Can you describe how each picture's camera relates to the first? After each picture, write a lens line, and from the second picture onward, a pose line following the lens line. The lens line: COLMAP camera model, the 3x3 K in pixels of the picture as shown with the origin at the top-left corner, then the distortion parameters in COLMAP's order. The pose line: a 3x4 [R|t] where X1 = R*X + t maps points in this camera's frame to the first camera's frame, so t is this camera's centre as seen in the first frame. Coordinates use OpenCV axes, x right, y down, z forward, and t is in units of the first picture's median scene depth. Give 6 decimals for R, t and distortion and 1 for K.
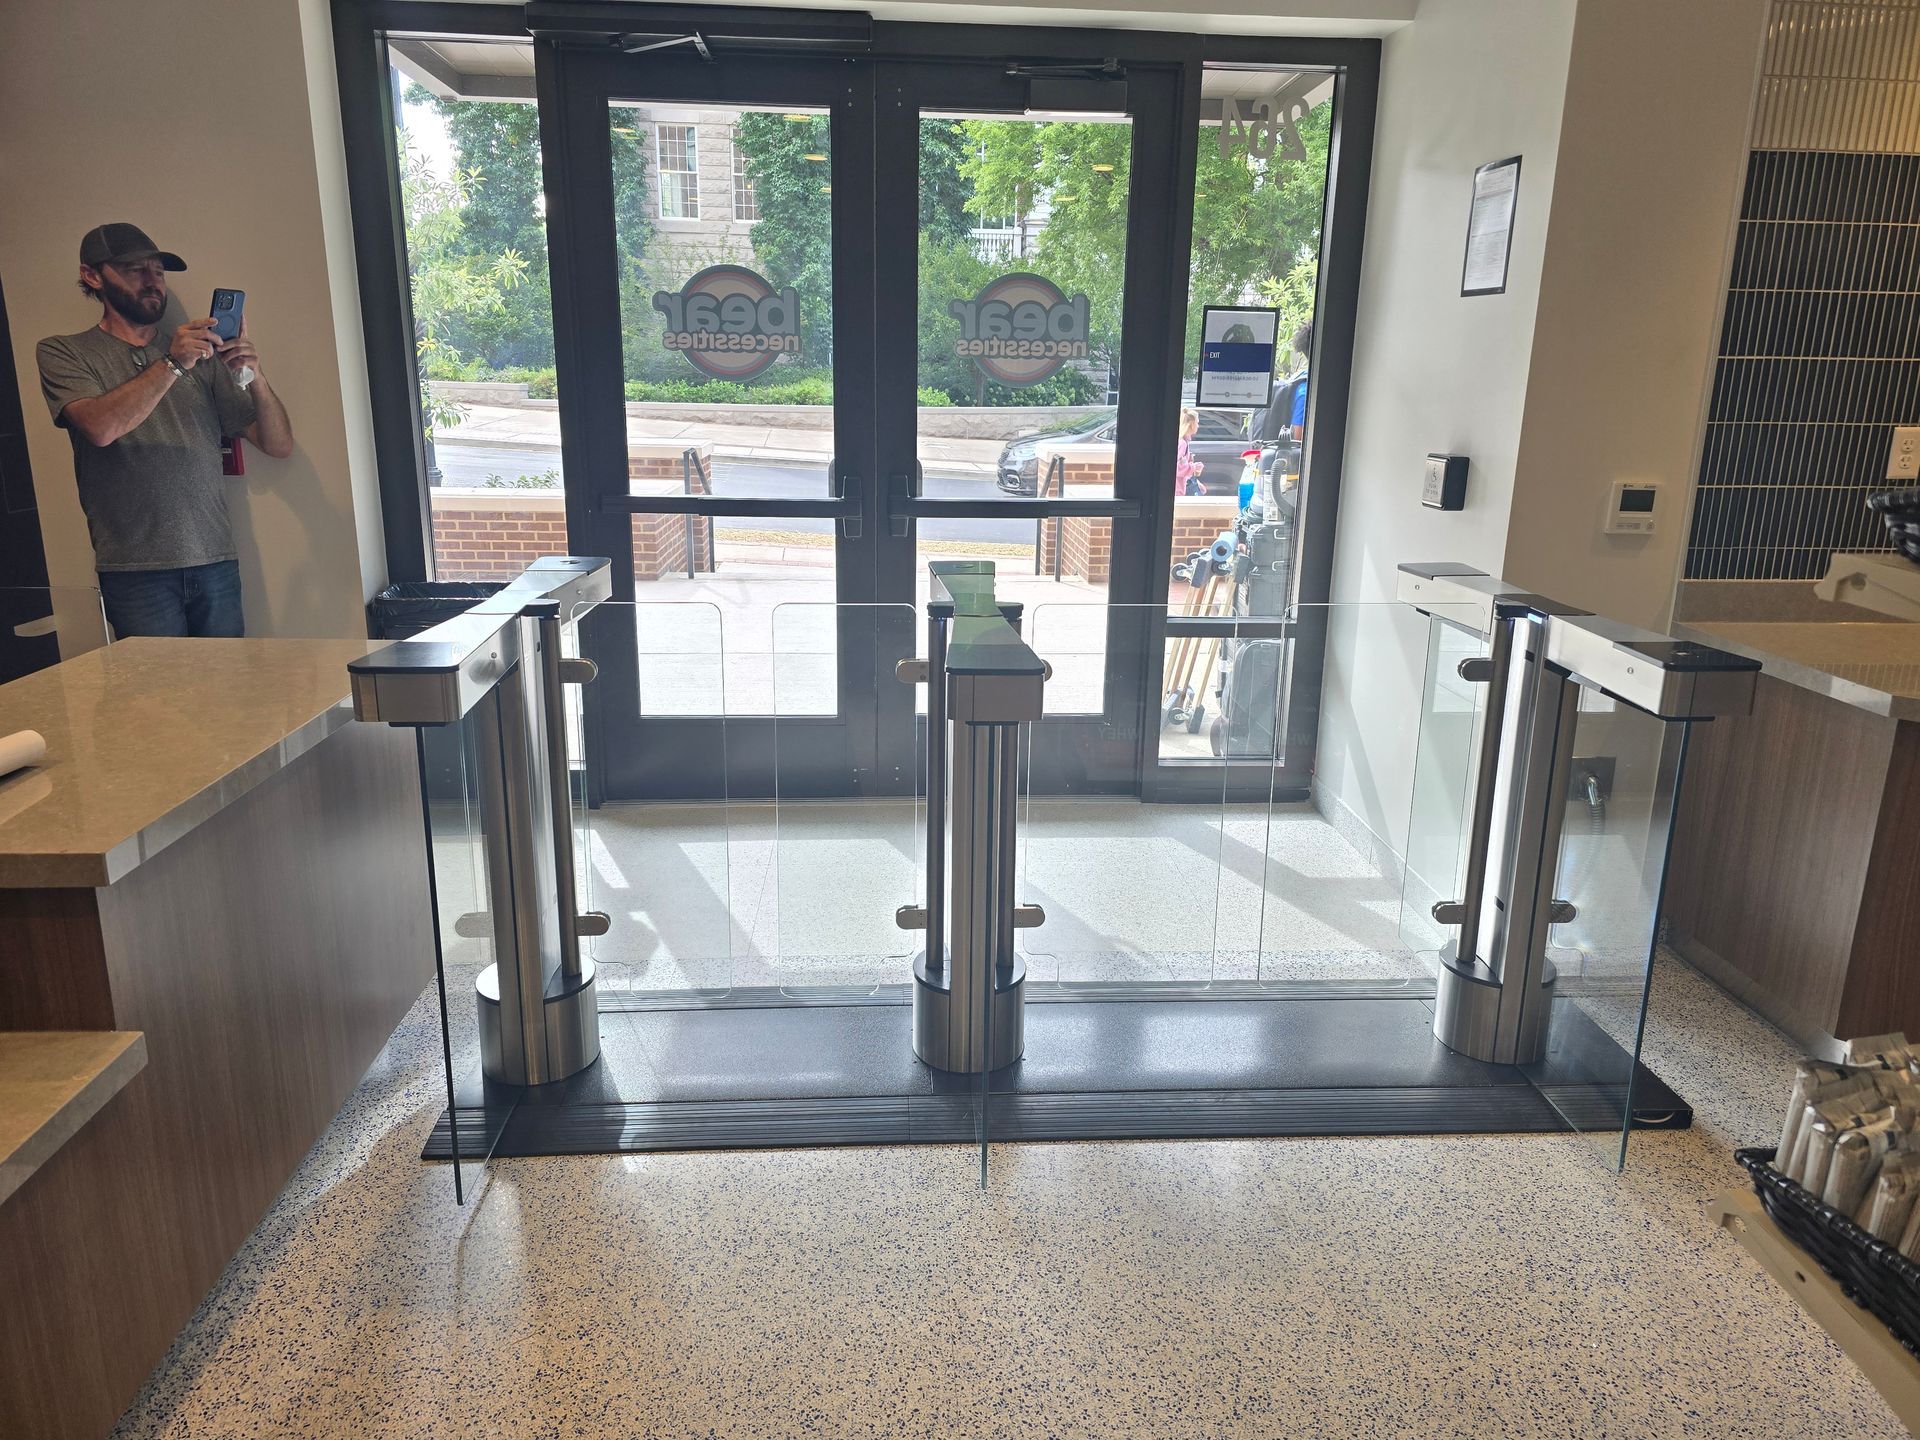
lens RADIAL K [[1289.6, 0, 964.4], [0, 1289.6, 716.8], [0, 0, 1]] dist [0.066777, -0.057117]
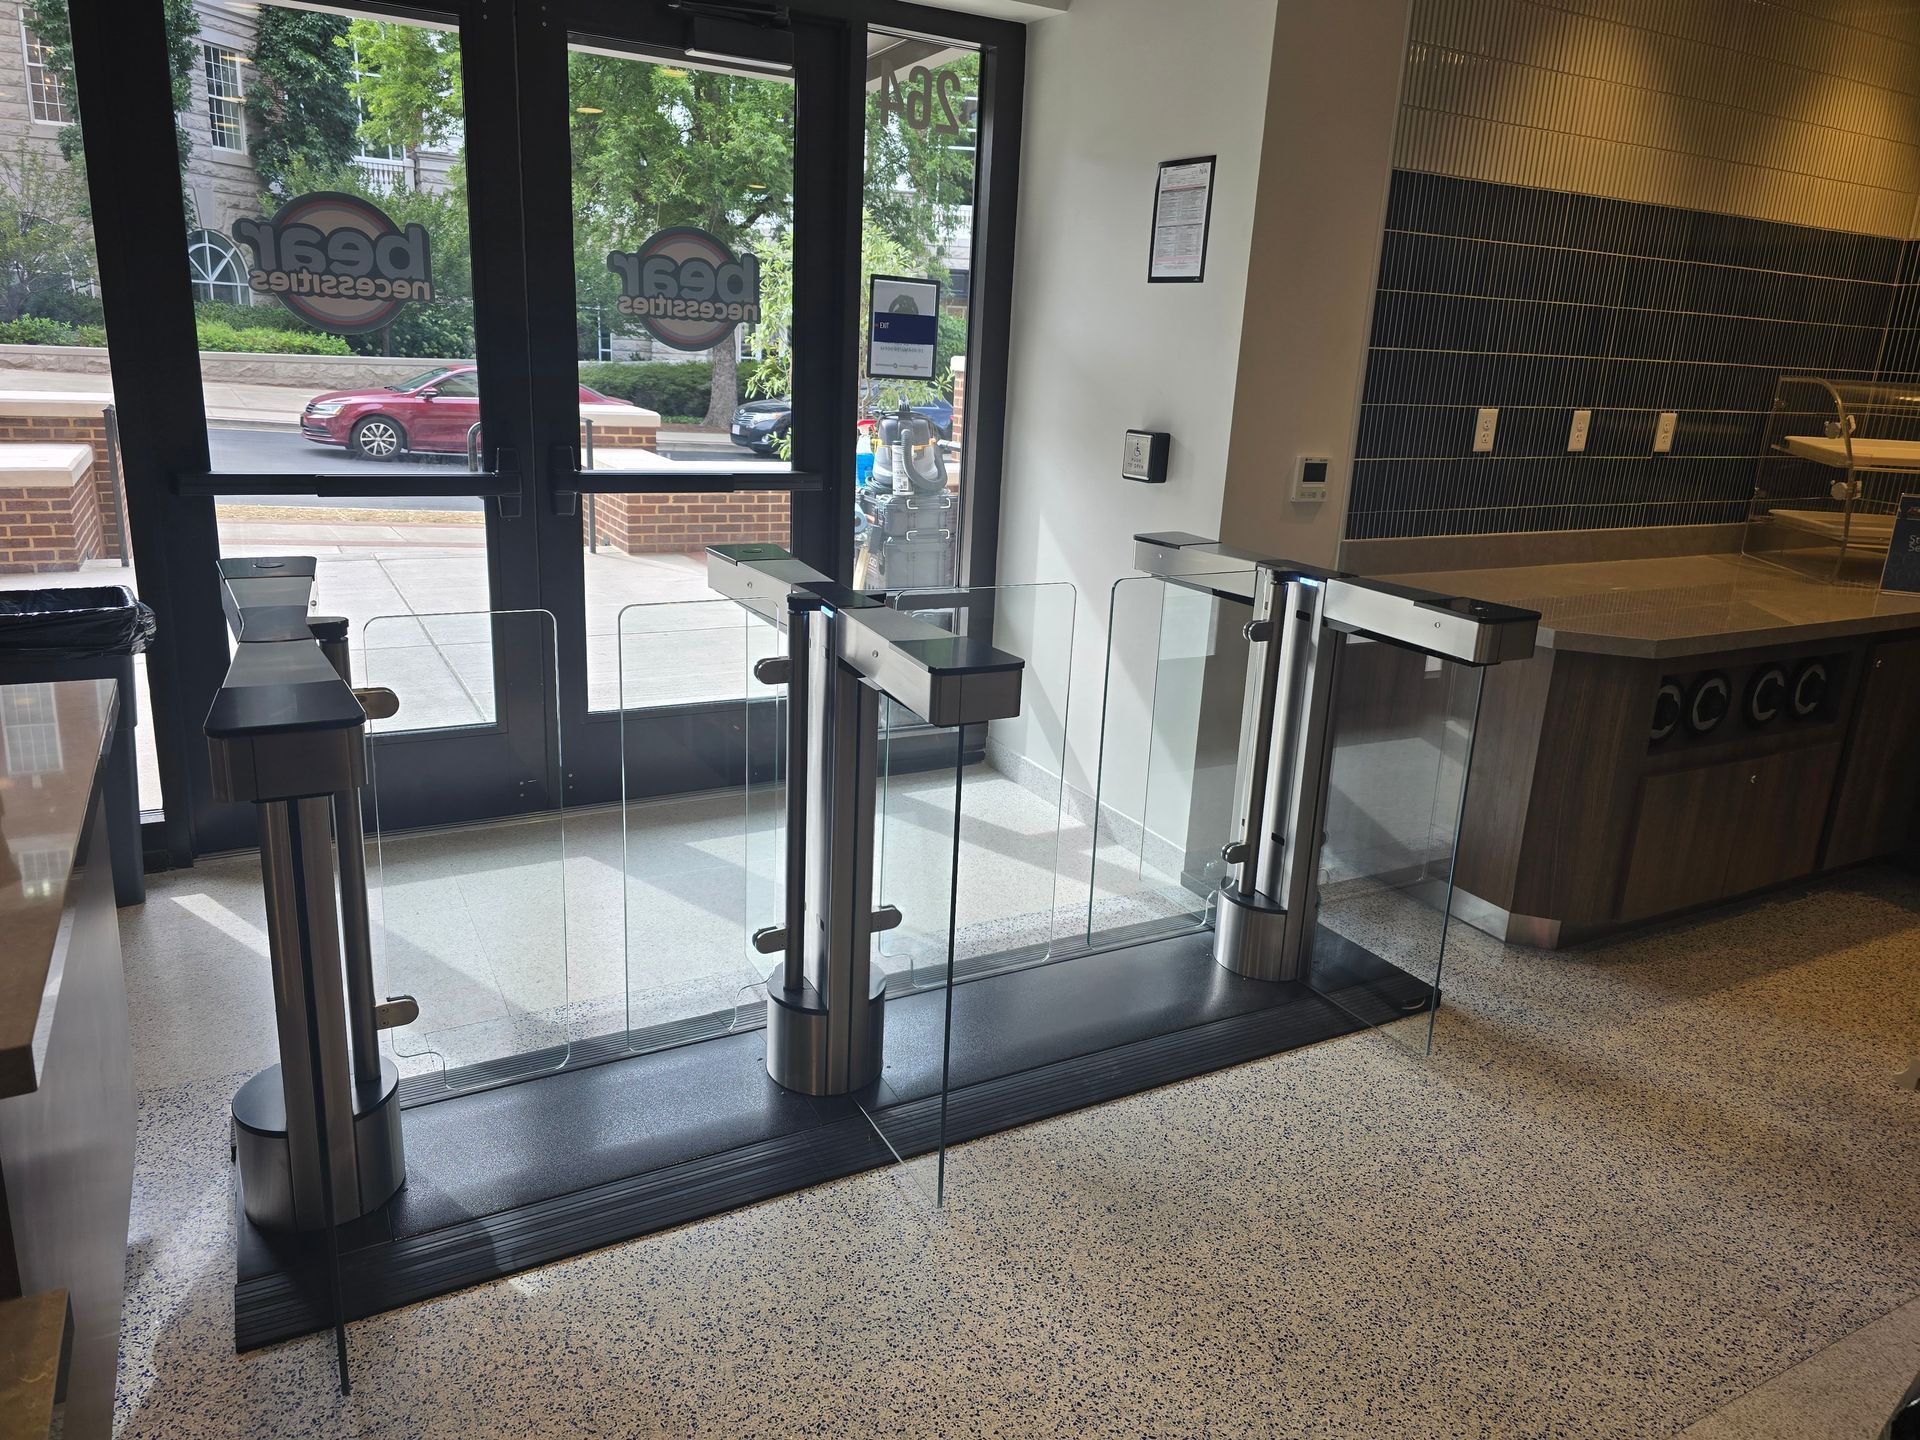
lens RADIAL K [[1289.6, 0, 970.6], [0, 1289.6, 714.1], [0, 0, 1]] dist [0.066777, -0.057117]
pose [[0.904907, -0.090350, 0.415909, -0.251861], [0.078934, 0.995882, 0.044601, -0.029998], [-0.418226, -0.007530, 0.908312, 0.096301]]
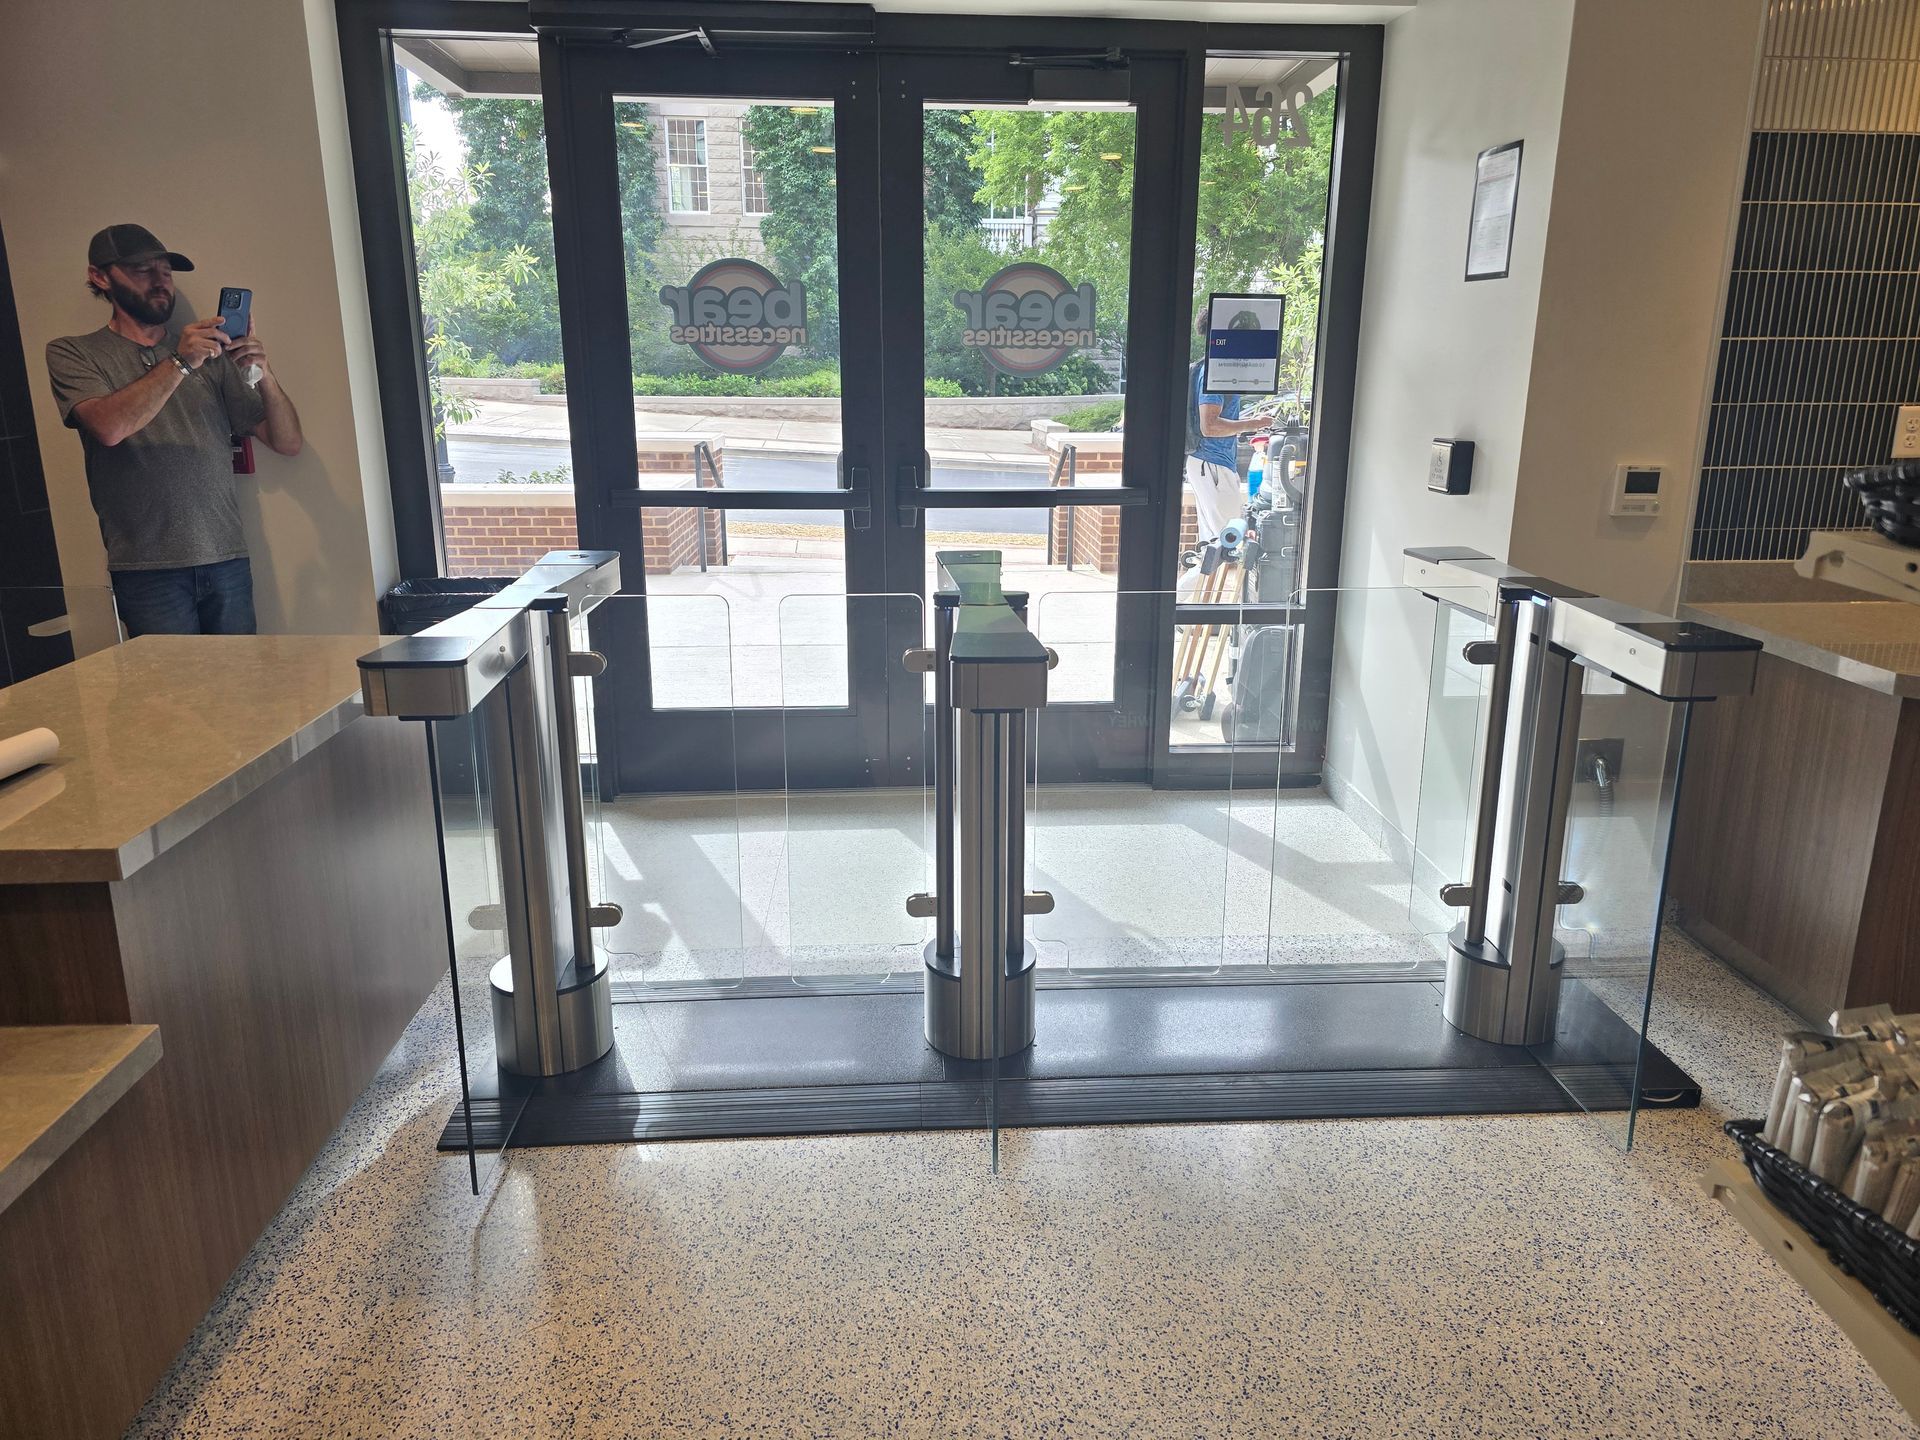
lens RADIAL K [[1289.6, 0, 976.7], [0, 1289.6, 710.4], [0, 0, 1]] dist [0.066777, -0.057117]
pose [[0.999936, -0.010861, -0.003152, 0.005853], [0.010868, 0.999939, 0.002209, 0.001422], [0.003128, -0.002243, 0.999993, -0.004532]]
